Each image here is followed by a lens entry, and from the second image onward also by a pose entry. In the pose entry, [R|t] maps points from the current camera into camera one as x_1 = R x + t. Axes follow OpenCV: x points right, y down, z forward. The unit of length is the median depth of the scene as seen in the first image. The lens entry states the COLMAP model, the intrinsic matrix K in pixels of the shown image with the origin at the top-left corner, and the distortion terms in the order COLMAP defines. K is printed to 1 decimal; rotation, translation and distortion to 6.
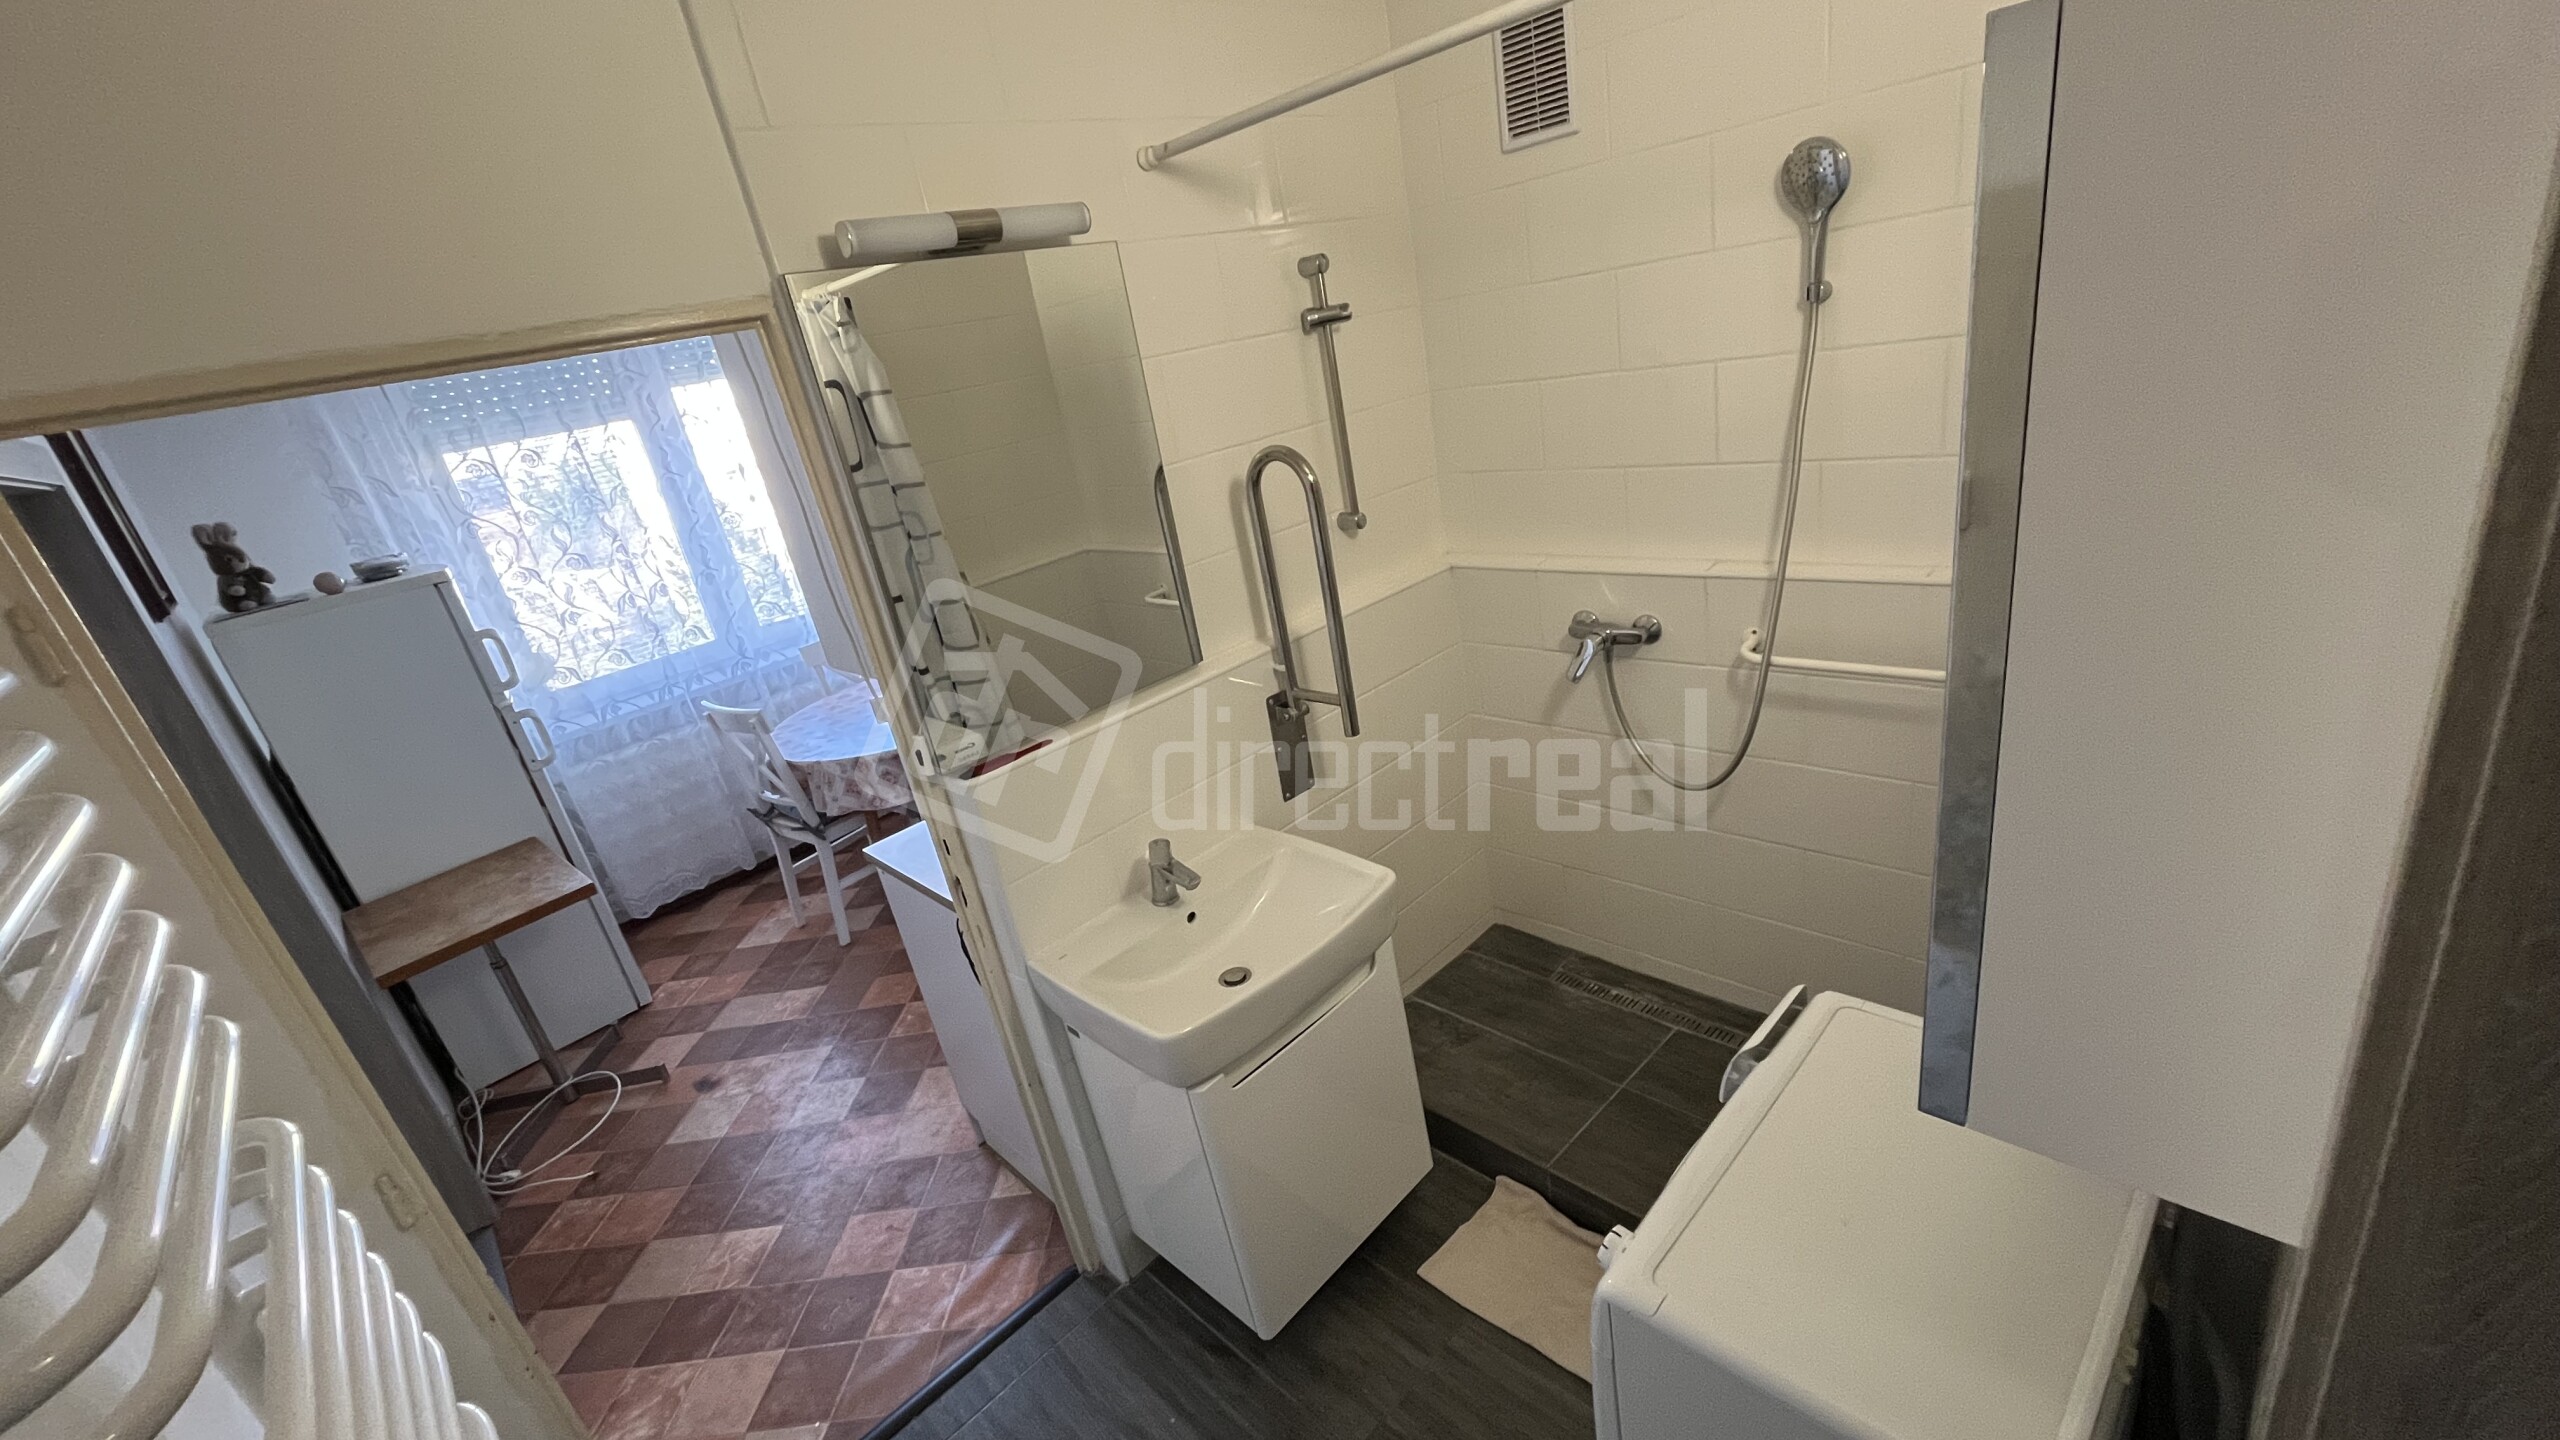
lens RADIAL K [[1033.8, 0, 1261.2], [0, 1033.8, 716.4], [0, 0, 1]] dist [-0.001474, -0.000205]
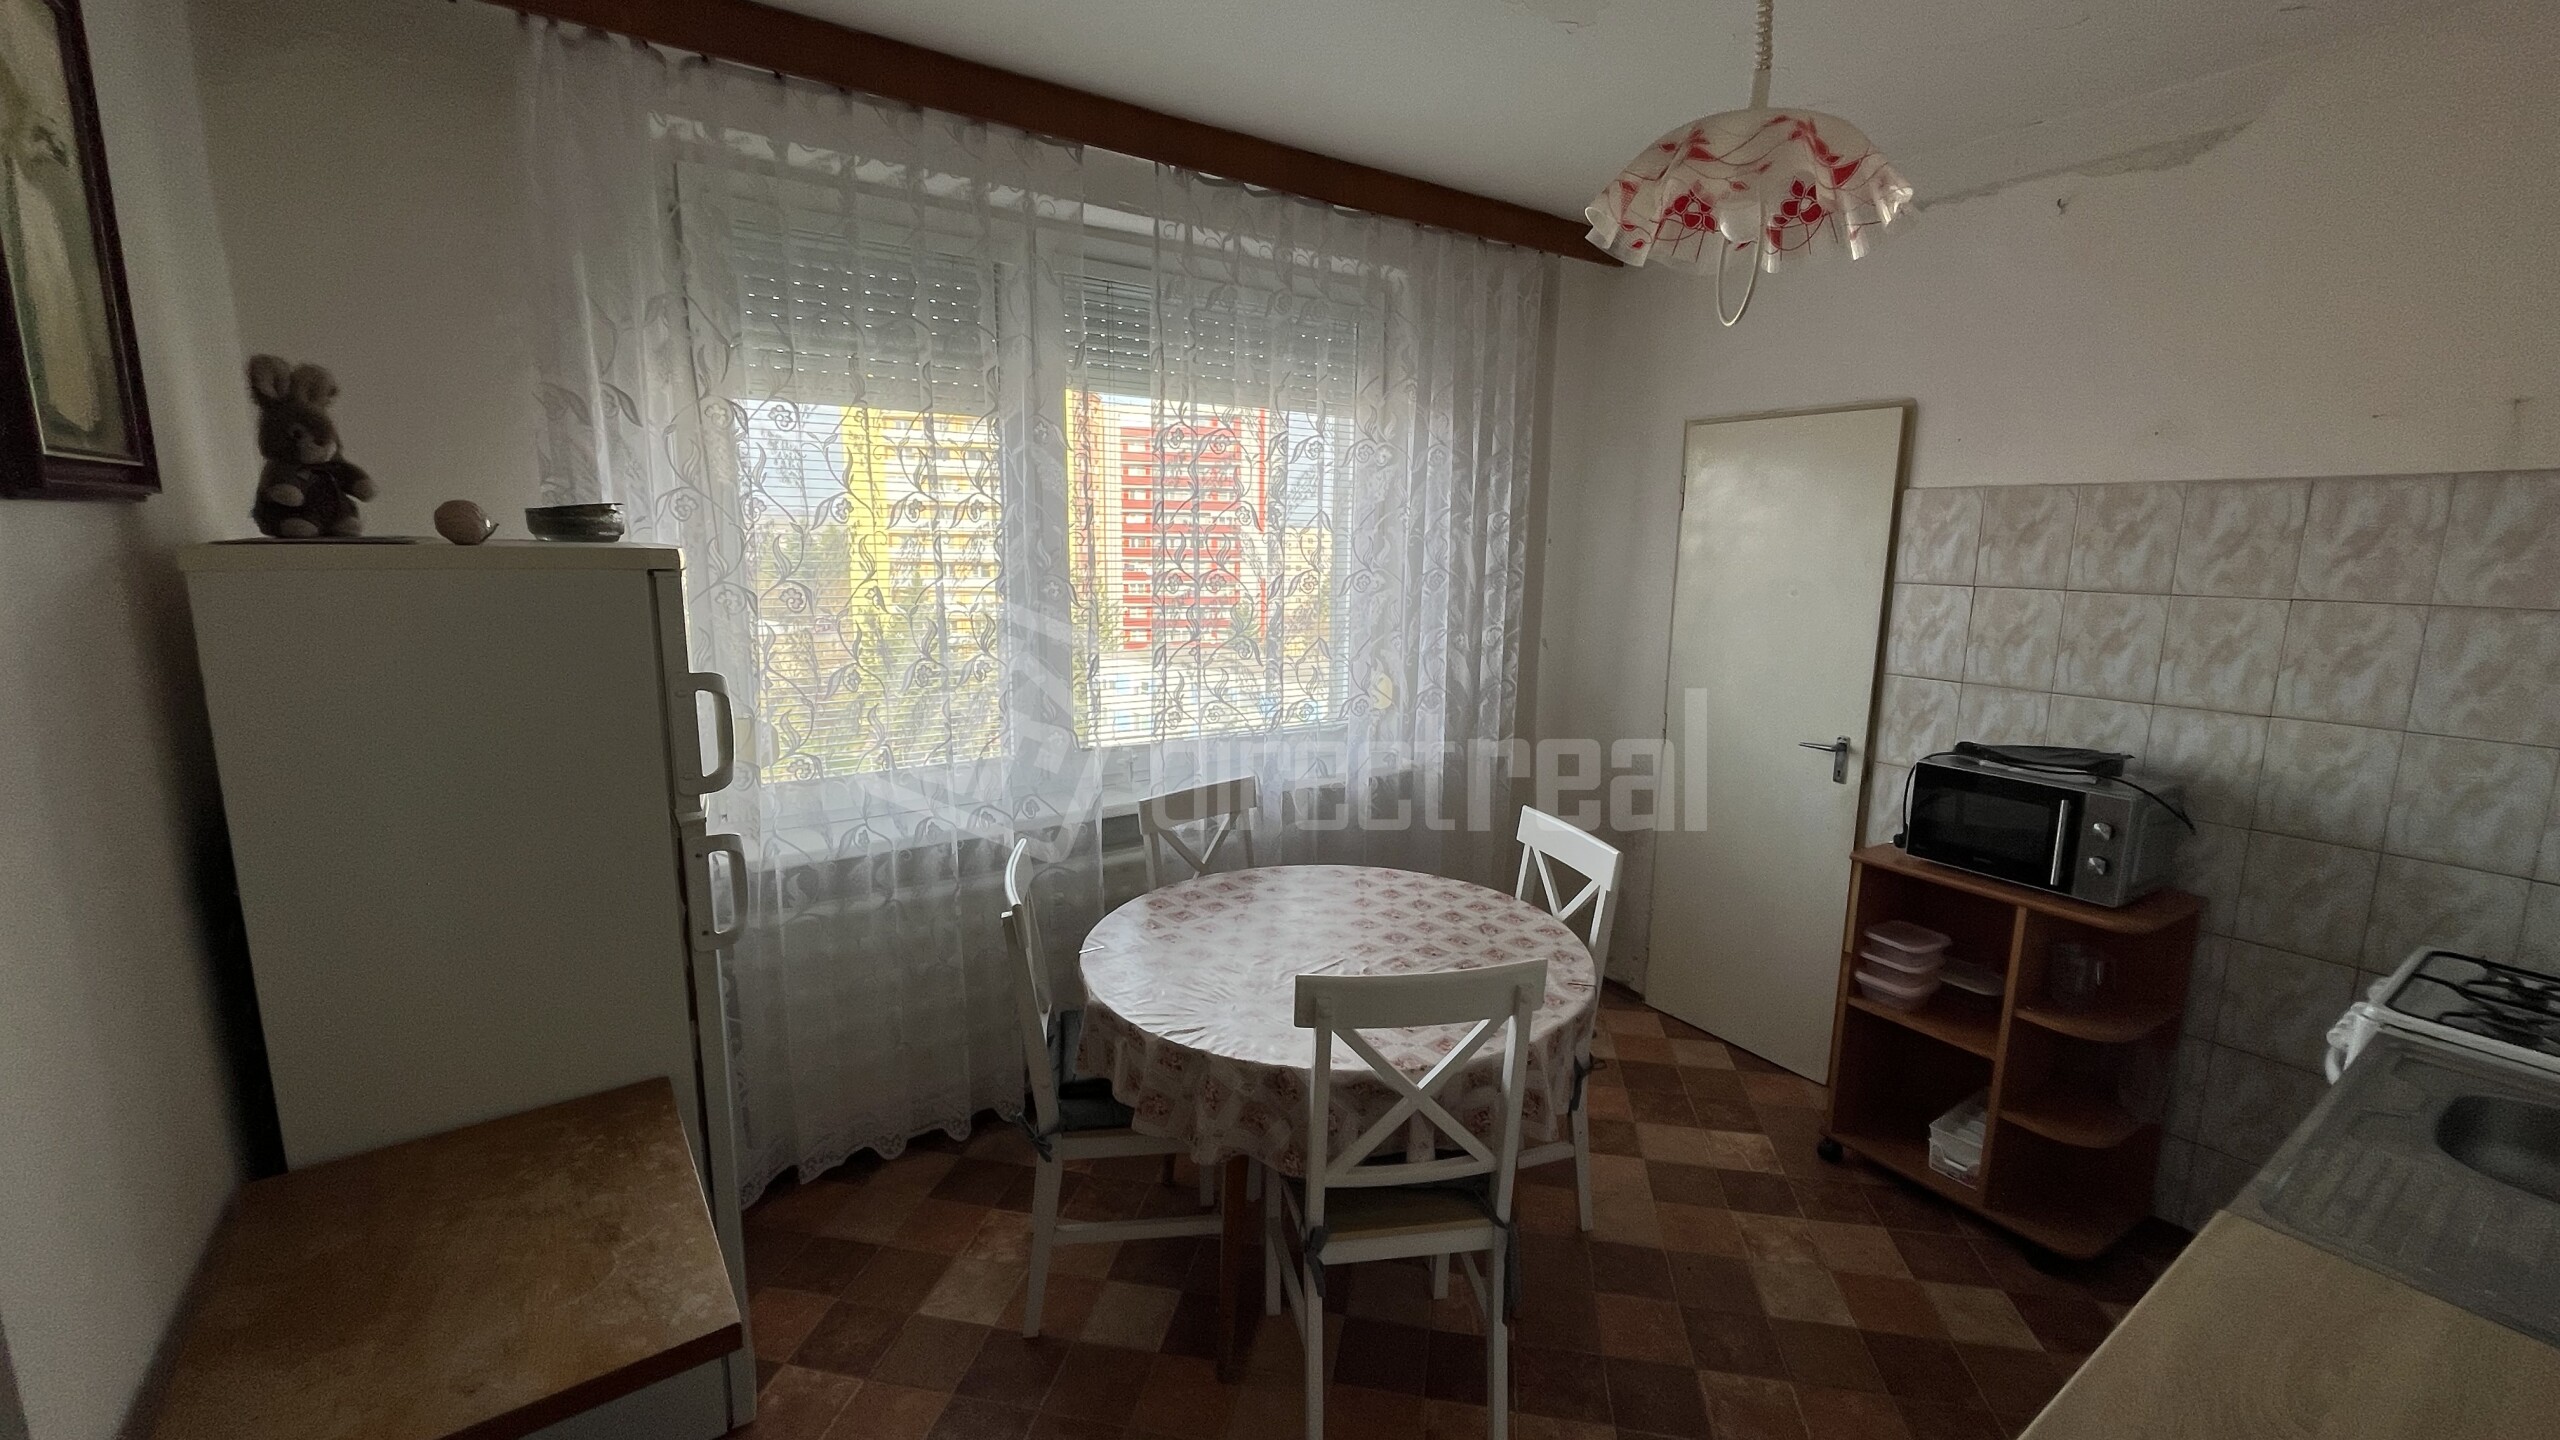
lens RADIAL K [[1027.2, 0, 1284.6], [0, 1027.2, 715.5], [0, 0, 1]] dist [-0.000448, -0.000259]
pose [[0.968010, 0.222797, -0.115407, -0.580038], [-0.239685, 0.957125, -0.162676, -0.071270], [0.074215, 0.185133, 0.979907, 0.739534]]
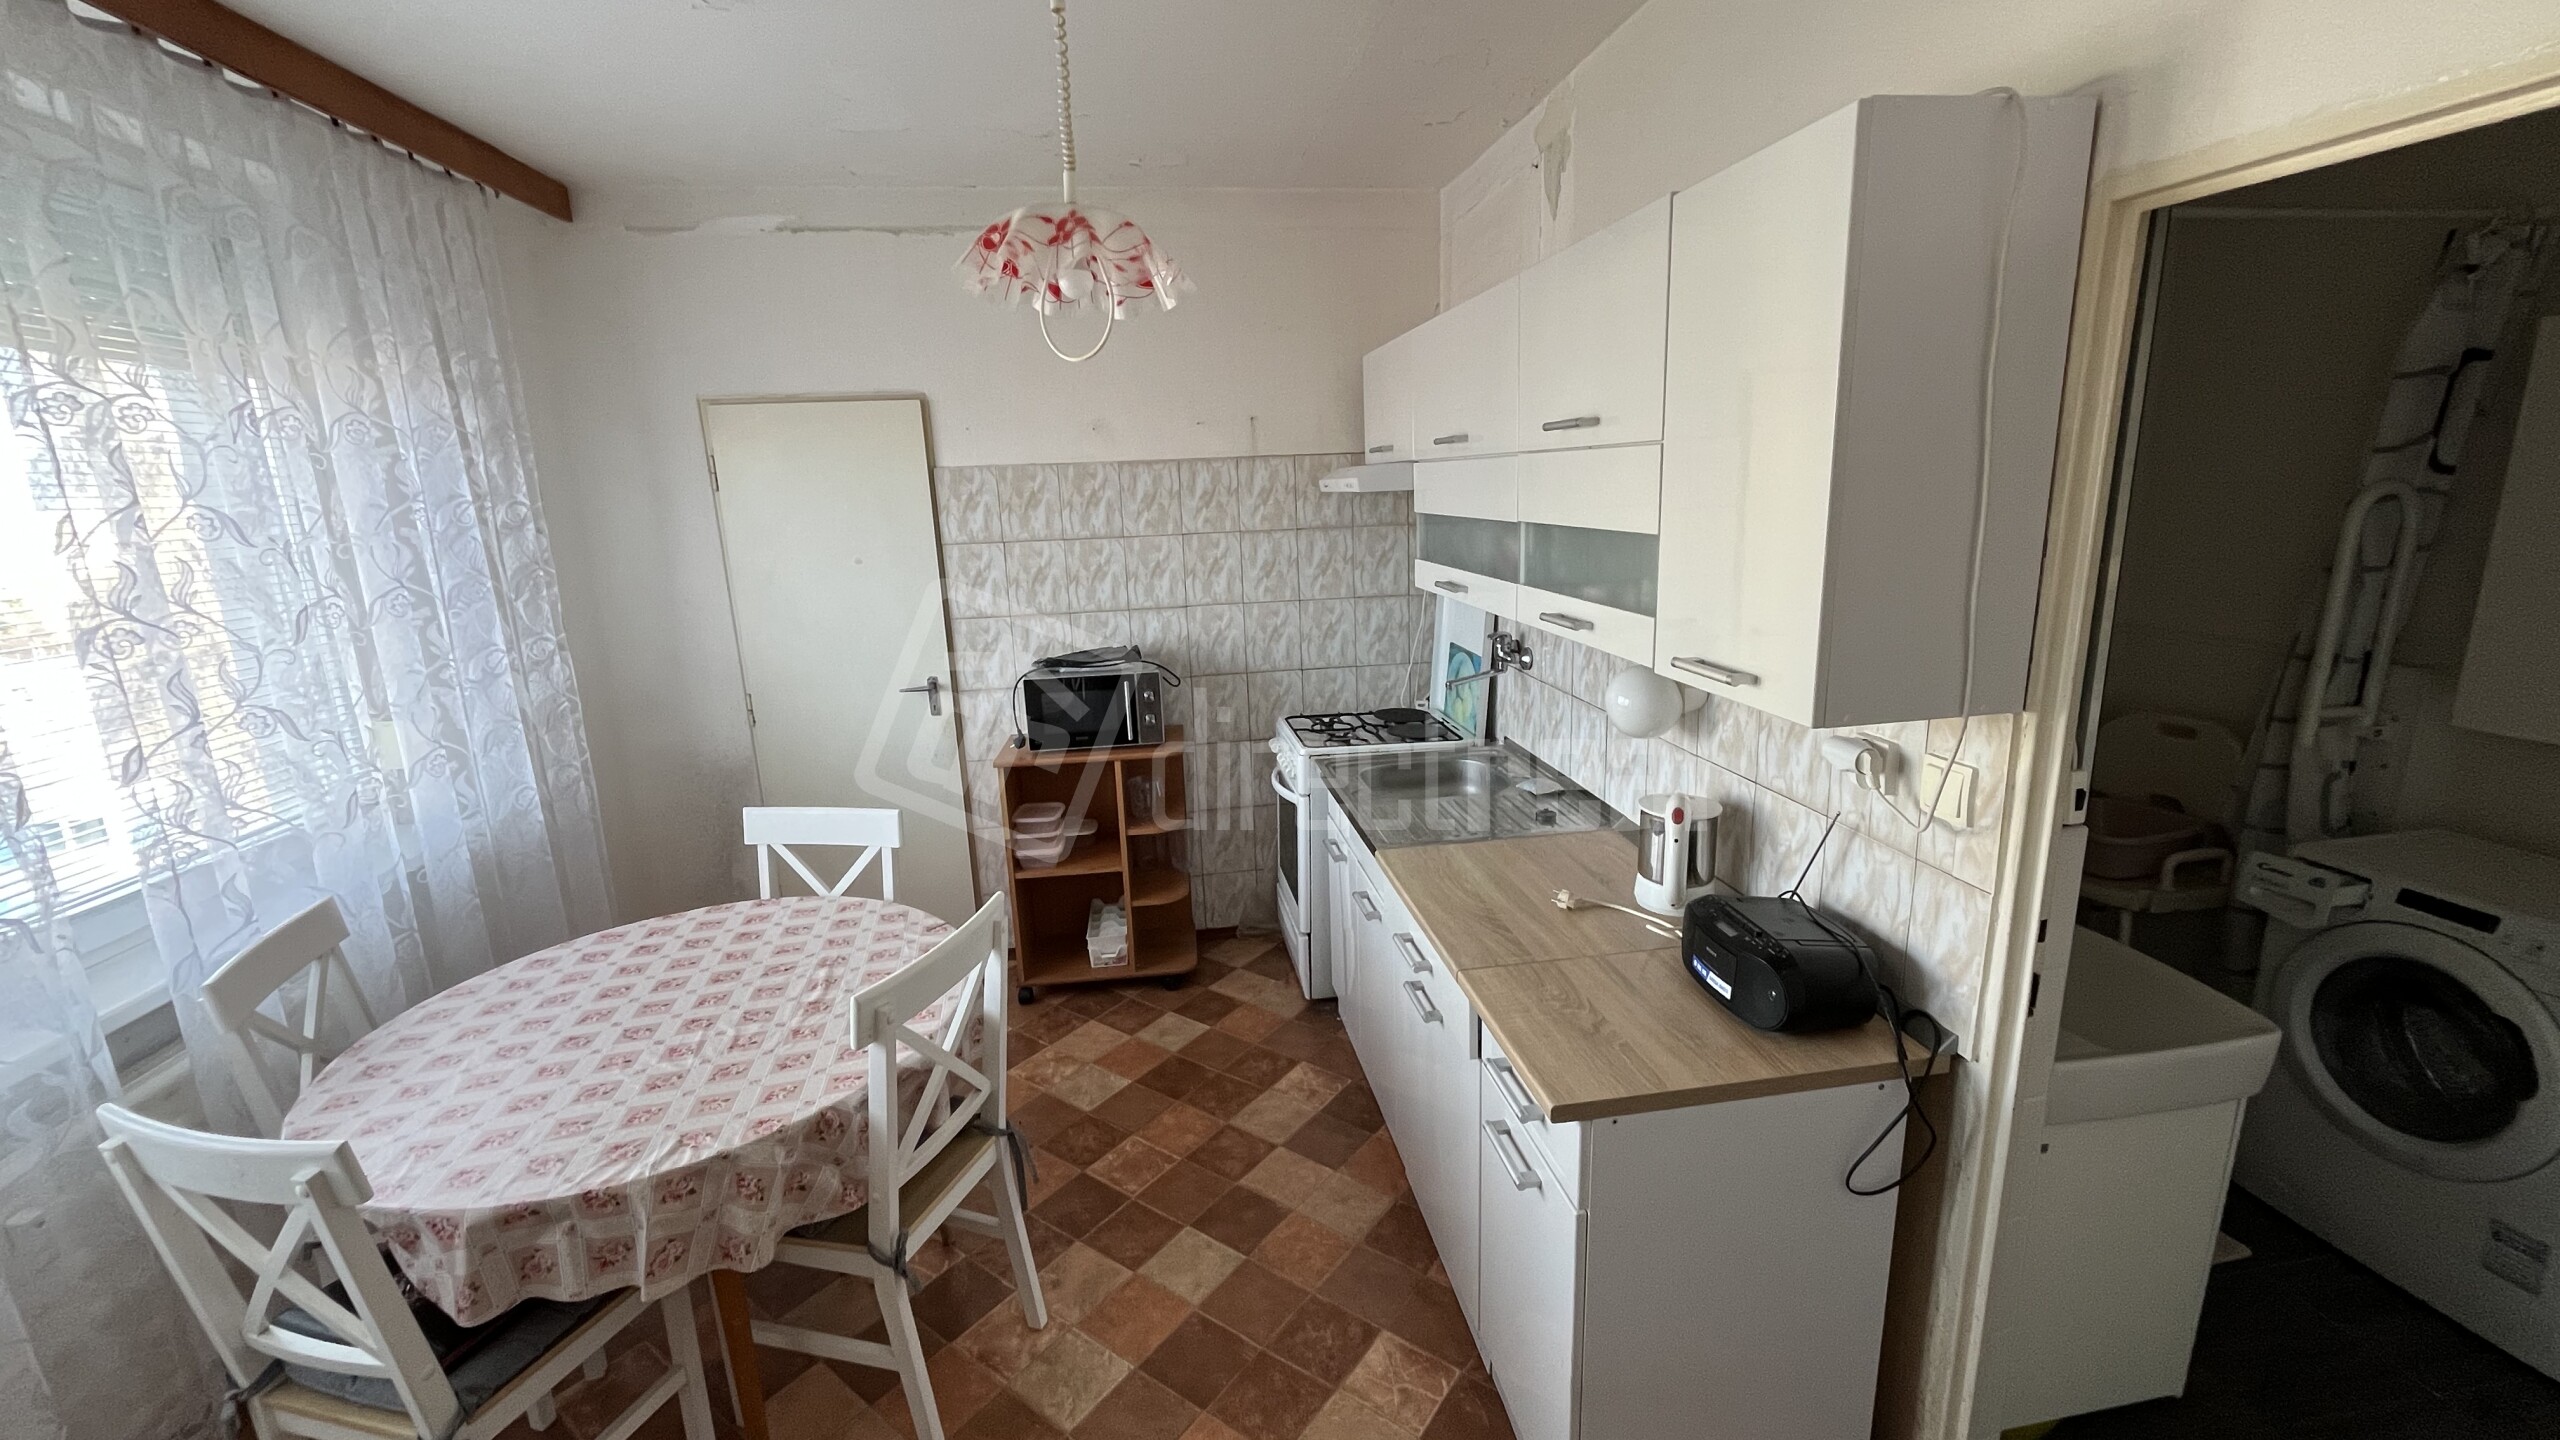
lens RADIAL K [[1027.2, 0, 1284.6], [0, 1027.2, 715.5], [0, 0, 1]] dist [-0.000448, -0.000259]
pose [[0.571456, -0.017787, 0.820440, -1.016153], [0.224602, 0.964981, -0.135519, -0.040807], [-0.789299, 0.261716, 0.555439, 0.806875]]
